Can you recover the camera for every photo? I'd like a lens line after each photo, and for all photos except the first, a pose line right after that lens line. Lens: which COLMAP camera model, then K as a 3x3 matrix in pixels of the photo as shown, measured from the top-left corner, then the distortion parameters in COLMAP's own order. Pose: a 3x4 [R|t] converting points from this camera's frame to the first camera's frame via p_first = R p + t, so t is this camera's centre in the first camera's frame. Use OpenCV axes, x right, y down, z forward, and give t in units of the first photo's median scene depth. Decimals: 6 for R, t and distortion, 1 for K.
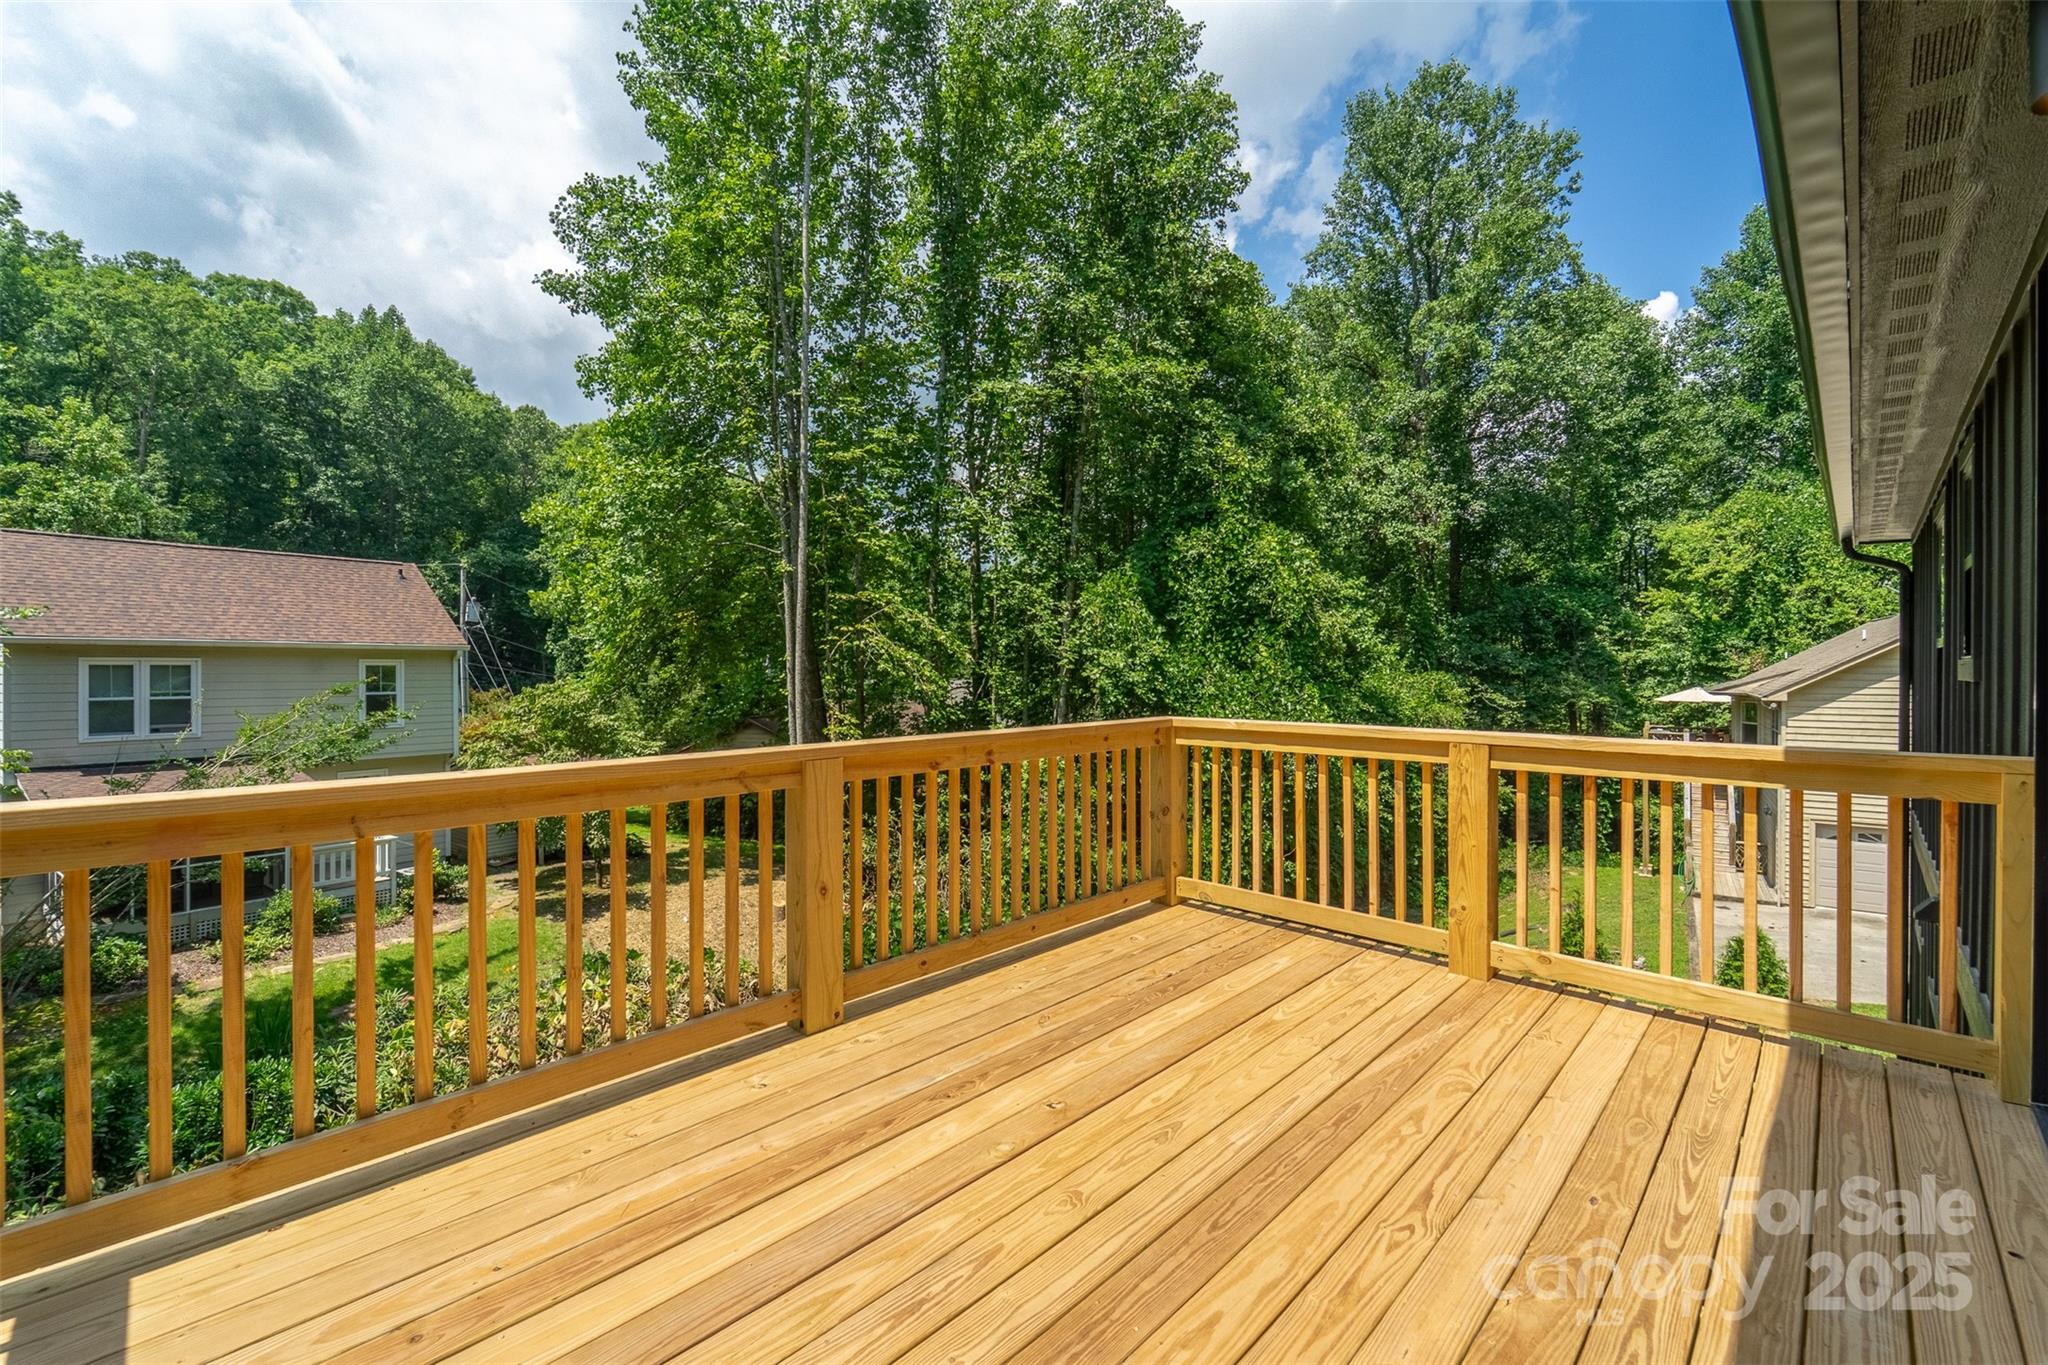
lens RADIAL K [[841.0, 0, 1031.1], [0, 841.0, 672.2], [0, 0, 1]] dist [-0.000899, -0.003076]
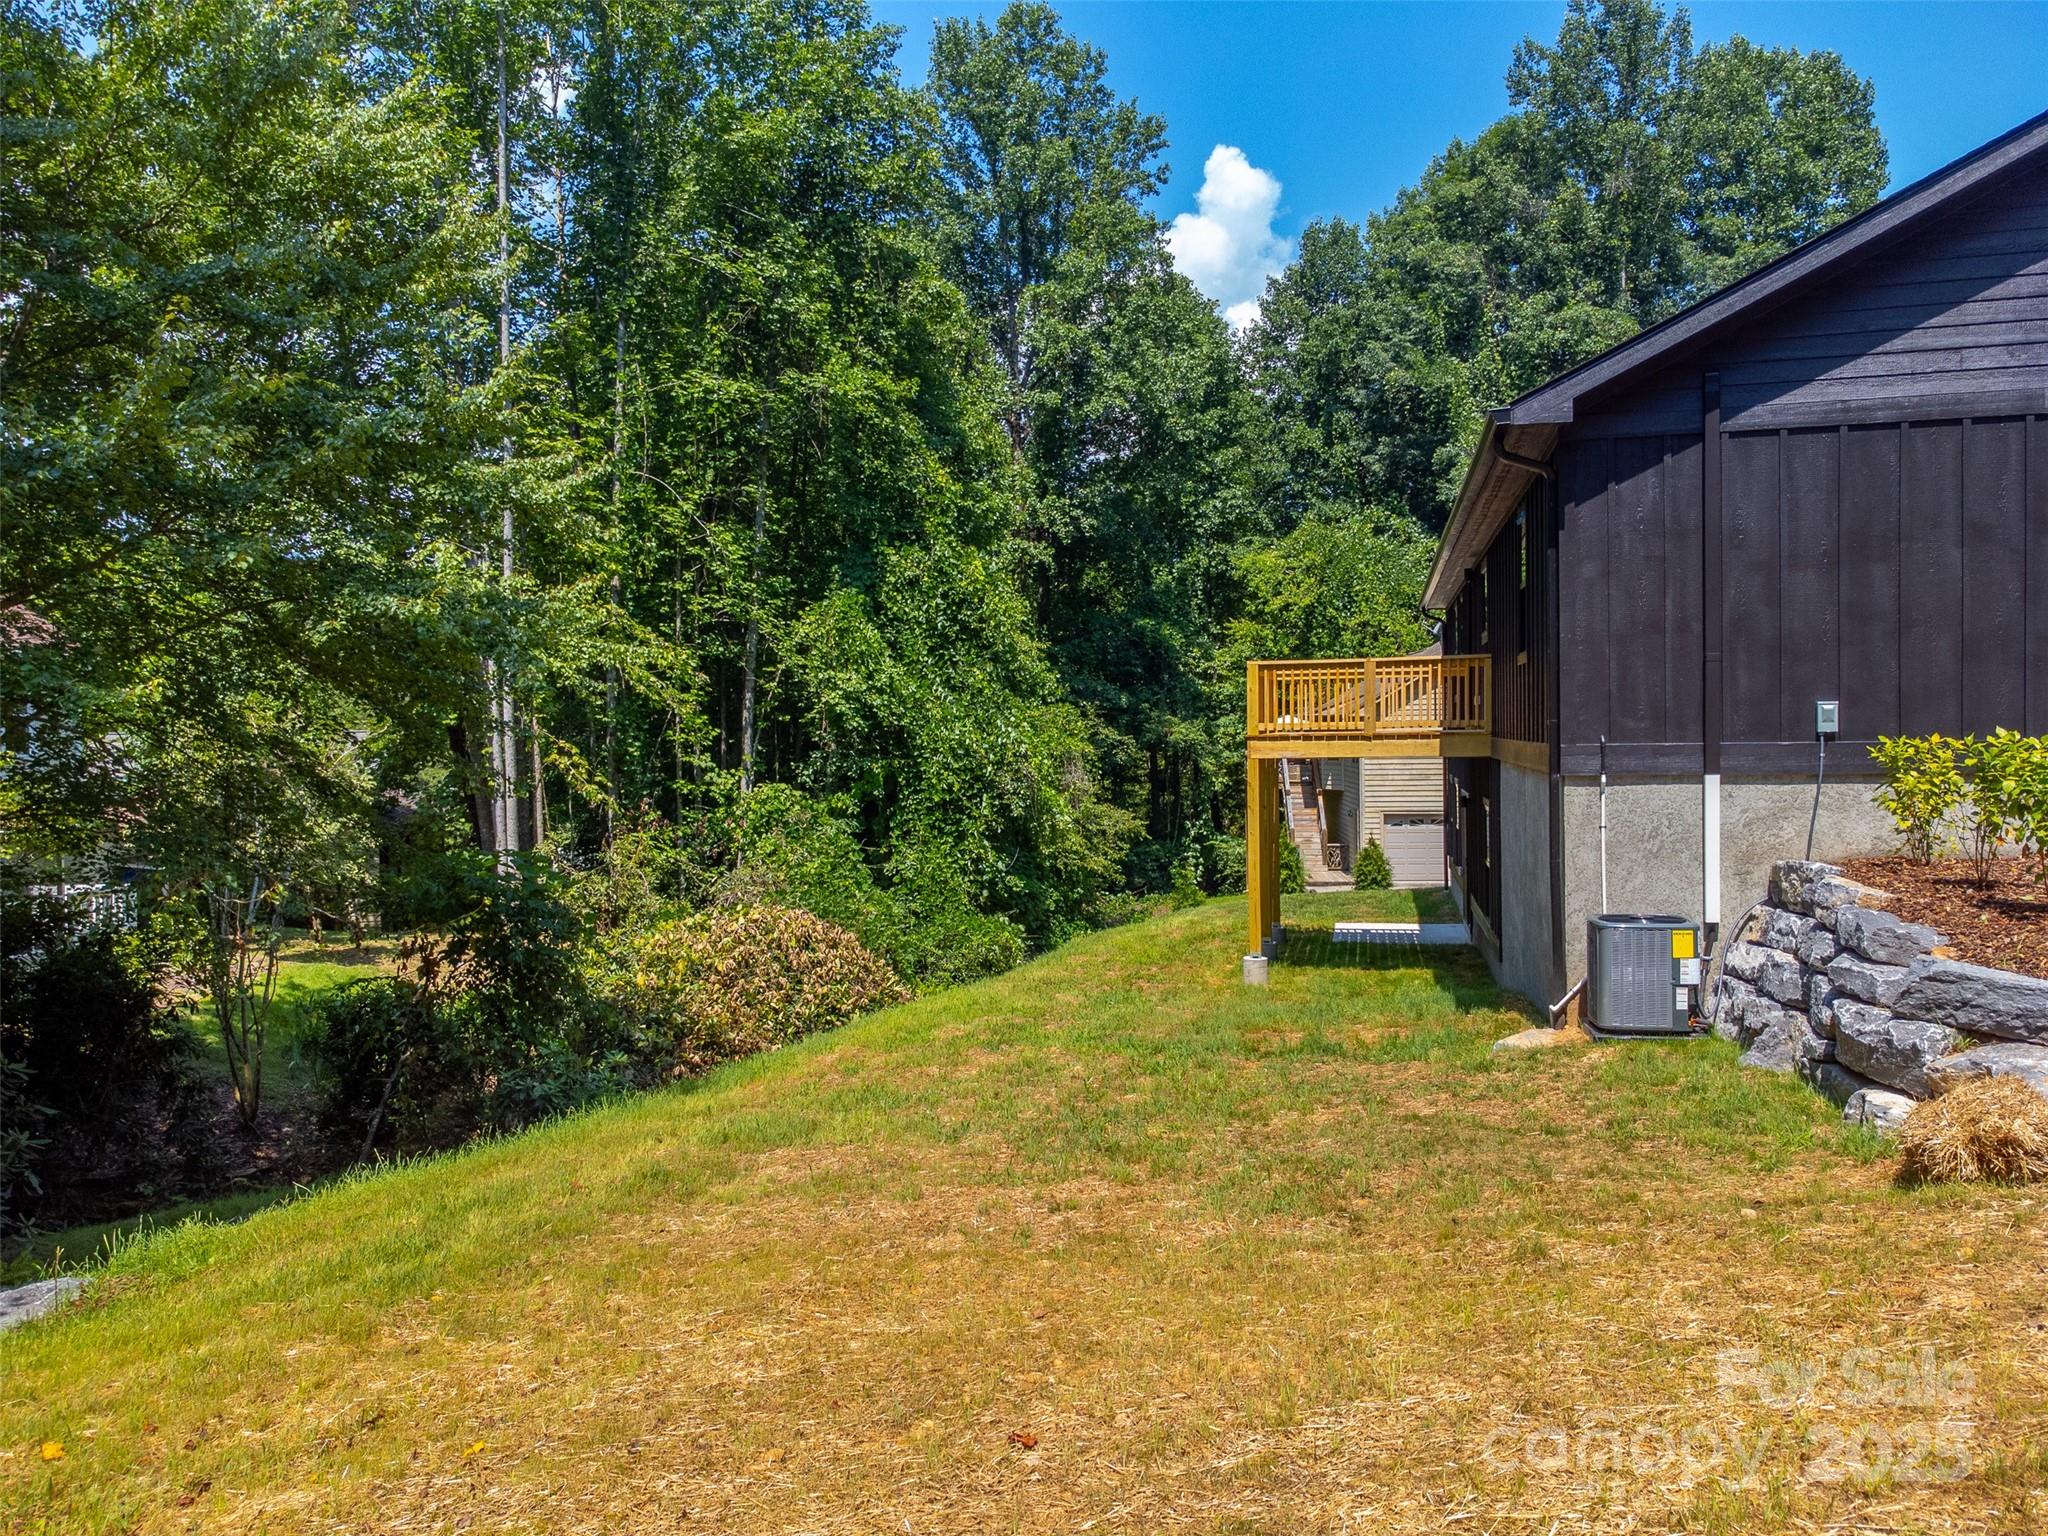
lens RADIAL K [[1511.6, 0, 1024.0], [0, 1511.6, 768.0], [0, 0, 1]] dist [0.006022, 0.003038]
pose [[0.852609, -0.025356, 0.521933, -0.367572], [0.017265, 0.999644, 0.020361, 0.030033], [-0.522264, -0.008349, 0.852743, -0.341695]]
